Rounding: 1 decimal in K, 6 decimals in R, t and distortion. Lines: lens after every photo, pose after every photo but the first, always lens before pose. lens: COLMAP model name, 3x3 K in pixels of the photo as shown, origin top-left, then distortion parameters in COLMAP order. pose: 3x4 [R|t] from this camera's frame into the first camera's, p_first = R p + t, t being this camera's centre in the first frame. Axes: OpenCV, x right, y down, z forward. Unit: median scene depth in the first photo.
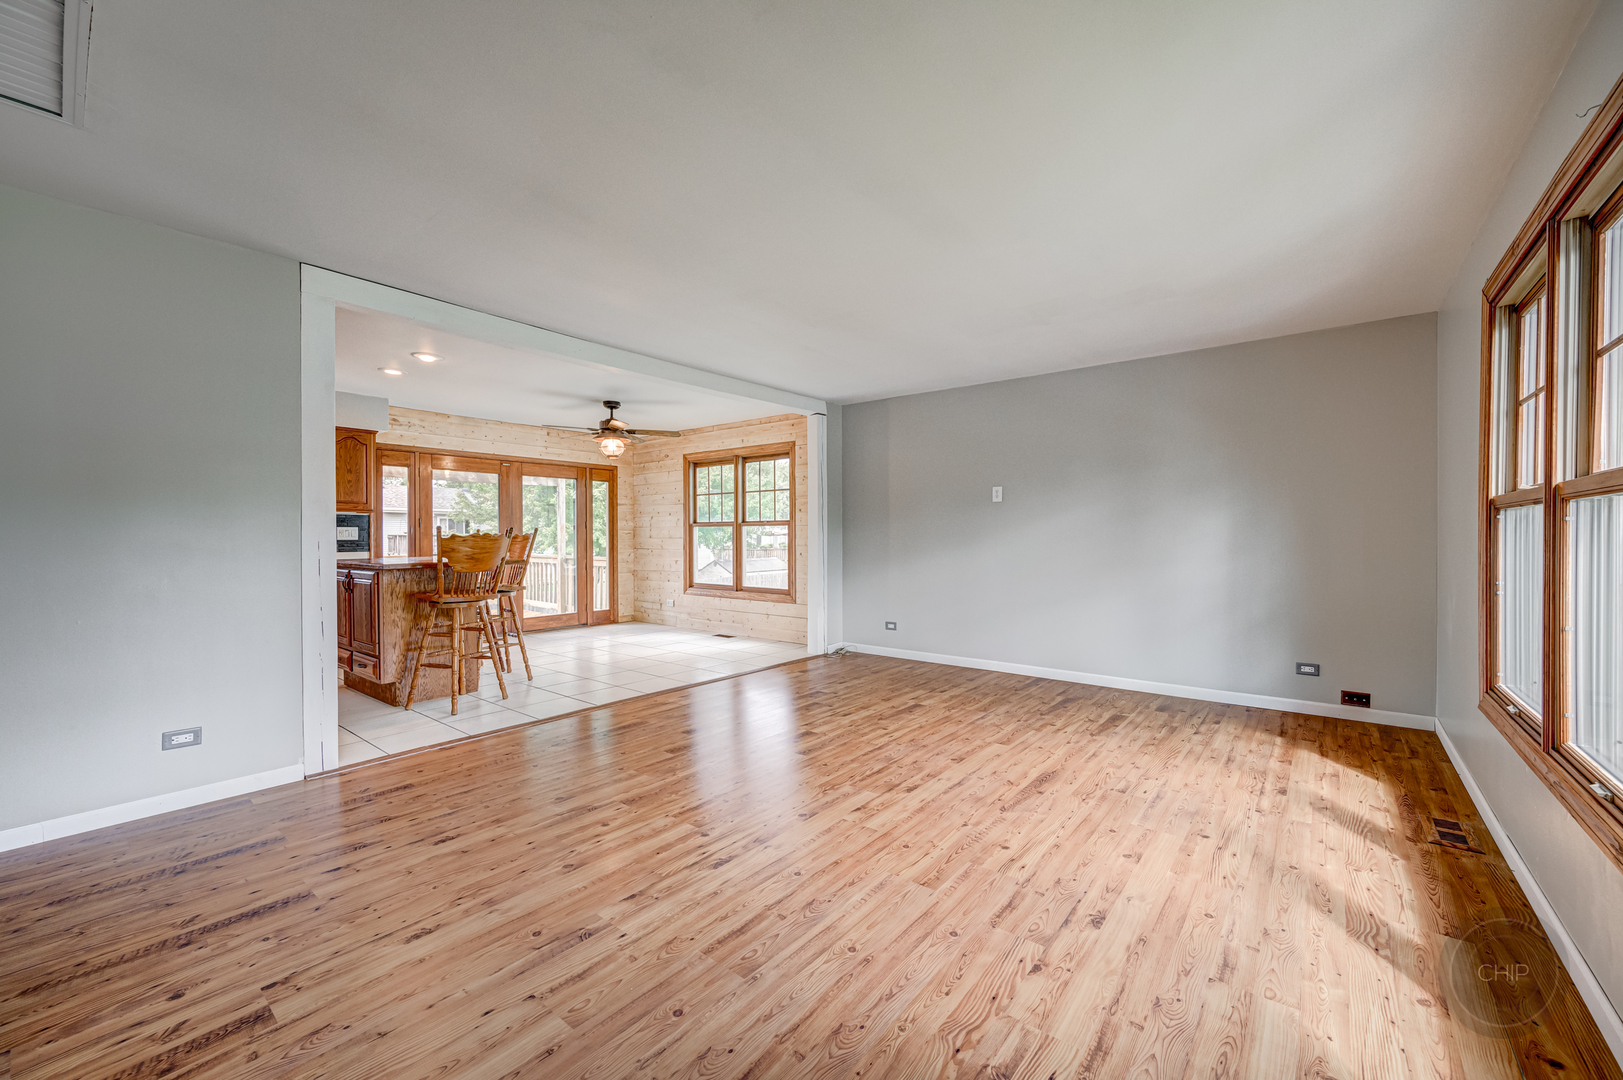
lens RADIAL K [[640.6, 0, 813.8], [0, 640.6, 539.9], [0, 0, 1]] dist [-0.000346, 0.000117]
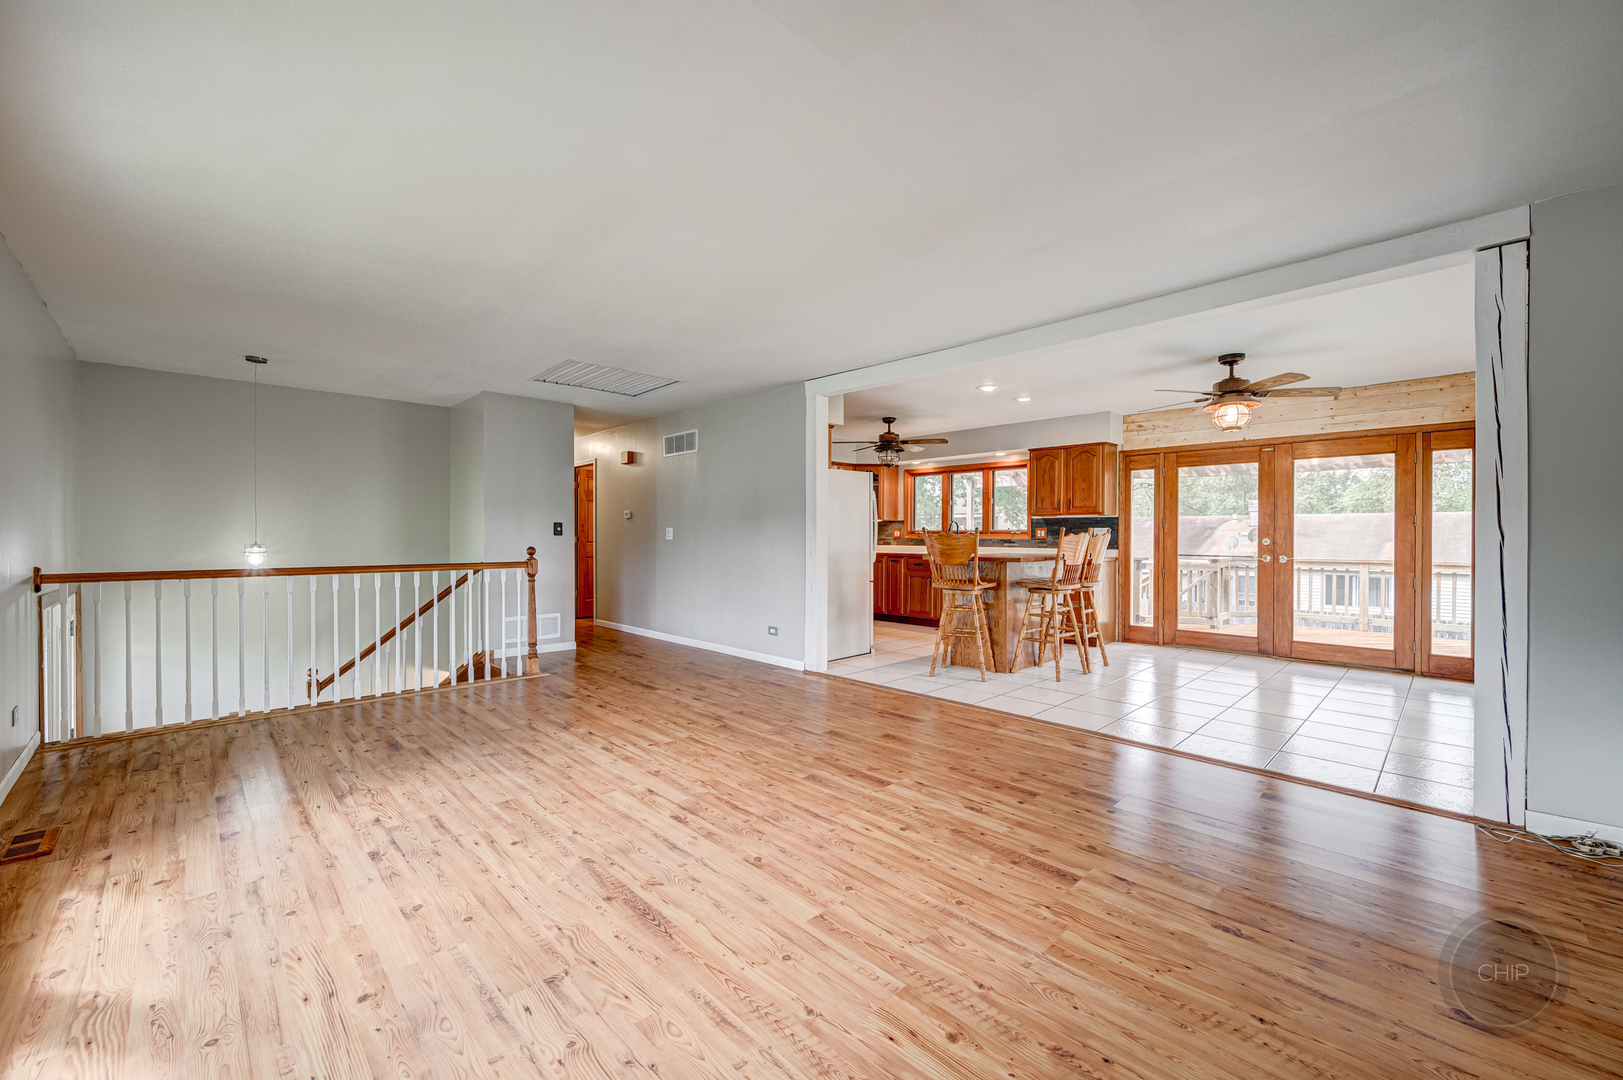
lens RADIAL K [[640.6, 0, 813.8], [0, 640.6, 539.9], [0, 0, 1]] dist [-0.000346, 0.000117]
pose [[-0.113836, 0.008315, -0.993465, 0.795174], [-0.009559, 0.999910, 0.009464, -0.006969], [0.993454, 0.010574, -0.113747, 1.008618]]
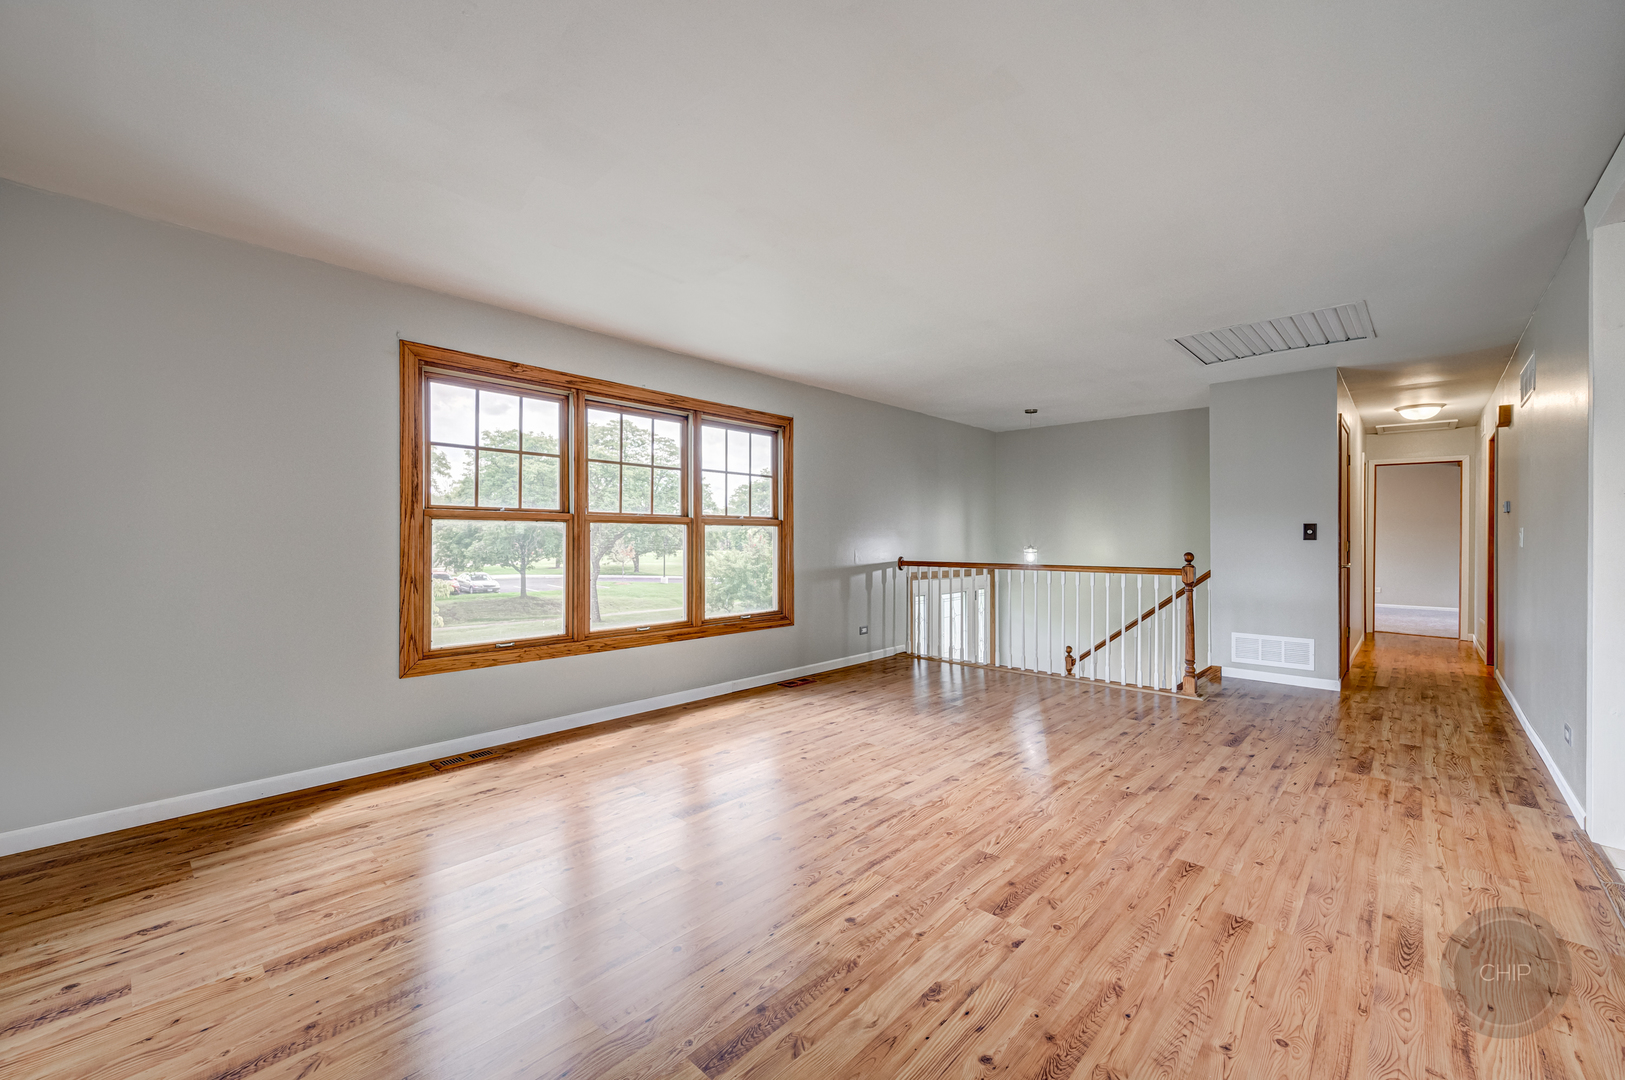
lens RADIAL K [[650.2, 0, 828.6], [0, 650.2, 539.3], [0, 0, 1]] dist [0.000566, 0.000319]
pose [[-0.998235, 0.001070, 0.059383, 0.100883], [0.001575, 0.999963, 0.008456, -0.010705], [-0.059372, 0.008535, -0.998199, 1.555791]]
